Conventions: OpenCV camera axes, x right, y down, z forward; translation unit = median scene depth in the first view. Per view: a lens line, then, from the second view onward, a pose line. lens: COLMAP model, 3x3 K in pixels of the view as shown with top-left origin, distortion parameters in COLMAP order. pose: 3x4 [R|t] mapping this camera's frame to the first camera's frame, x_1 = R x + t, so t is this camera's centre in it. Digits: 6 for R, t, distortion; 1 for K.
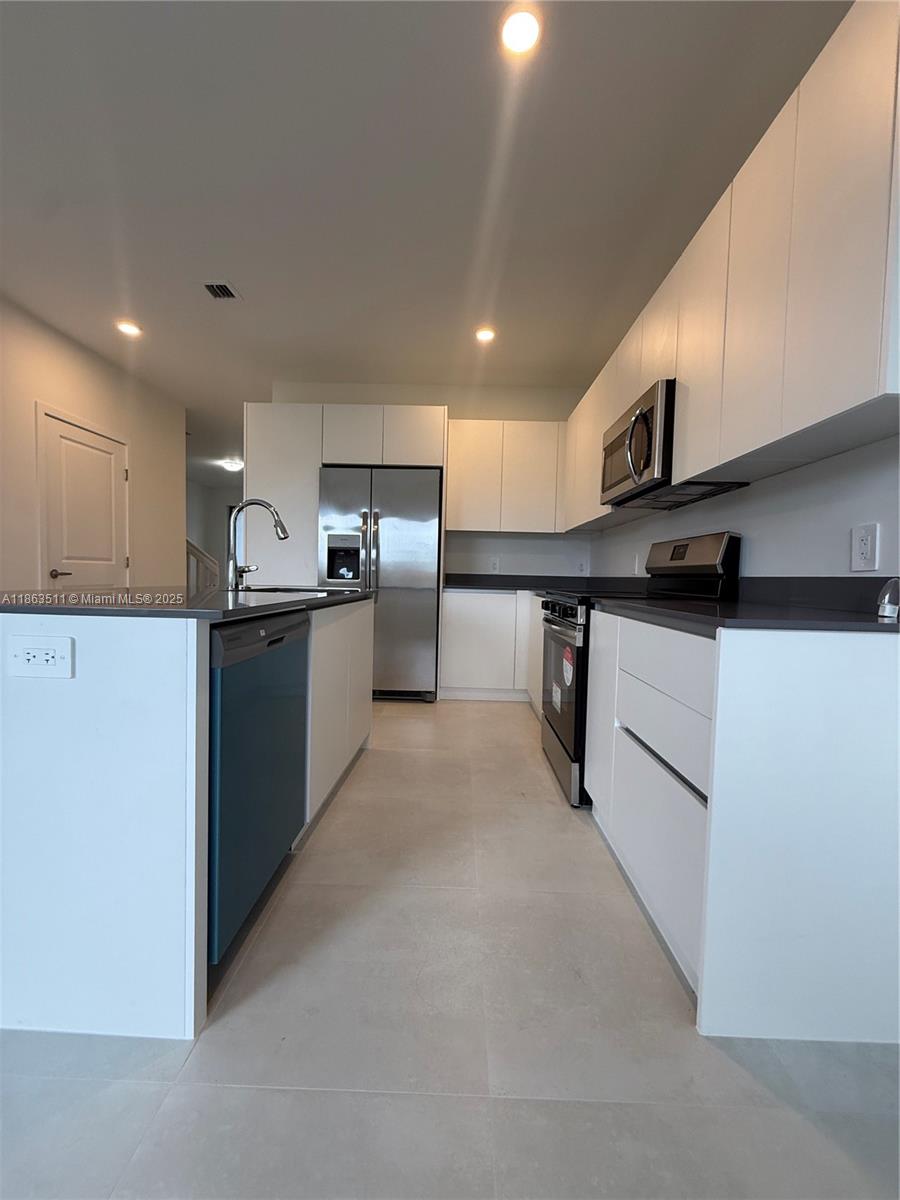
lens RADIAL K [[478.9, 0, 448.4], [0, 478.9, 597.1], [0, 0, 1]] dist [0.001072, -0.000330]
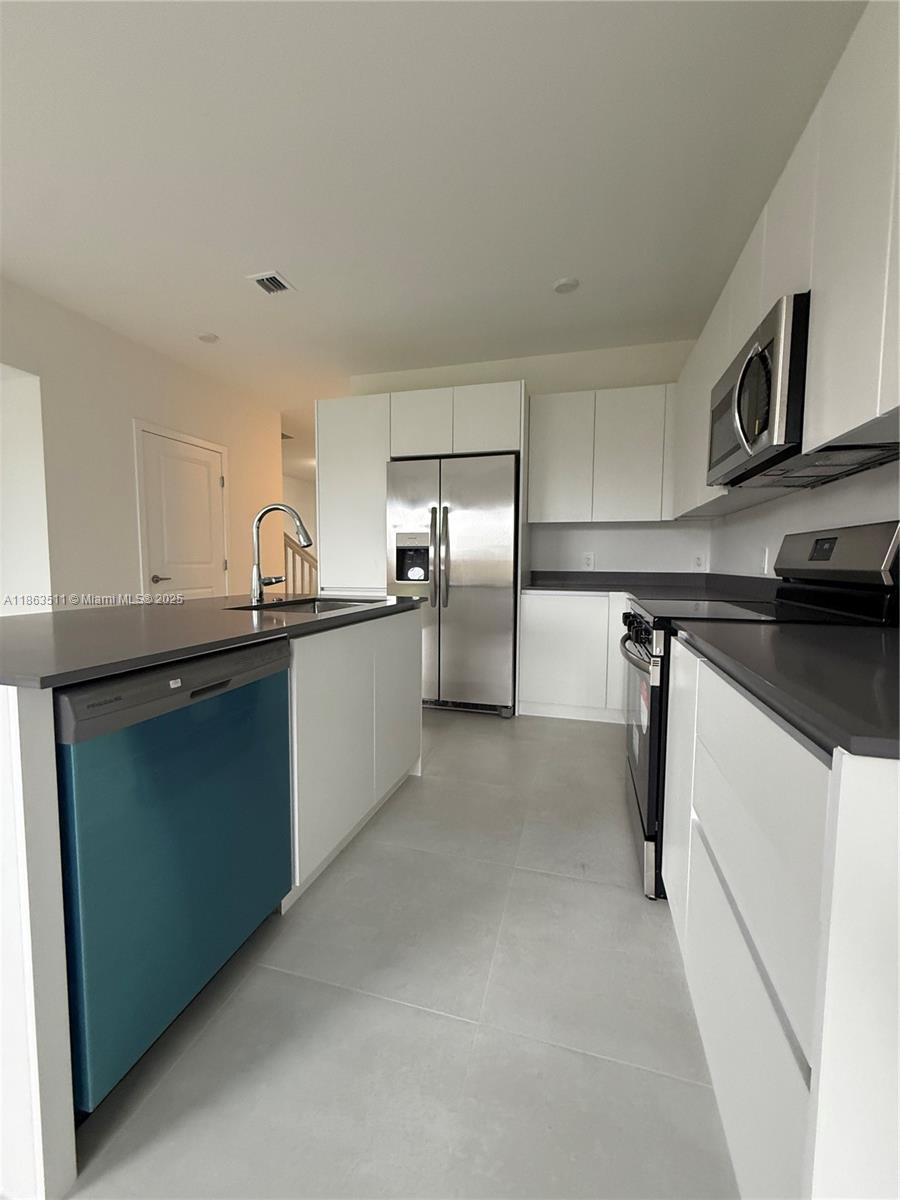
lens RADIAL K [[478.9, 0, 448.4], [0, 478.9, 597.1], [0, 0, 1]] dist [0.001072, -0.000330]
pose [[0.967370, -0.000902, -0.253367, 0.113459], [0.007467, 0.999661, 0.024951, -0.038971], [0.253259, -0.026029, 0.967048, 0.160095]]
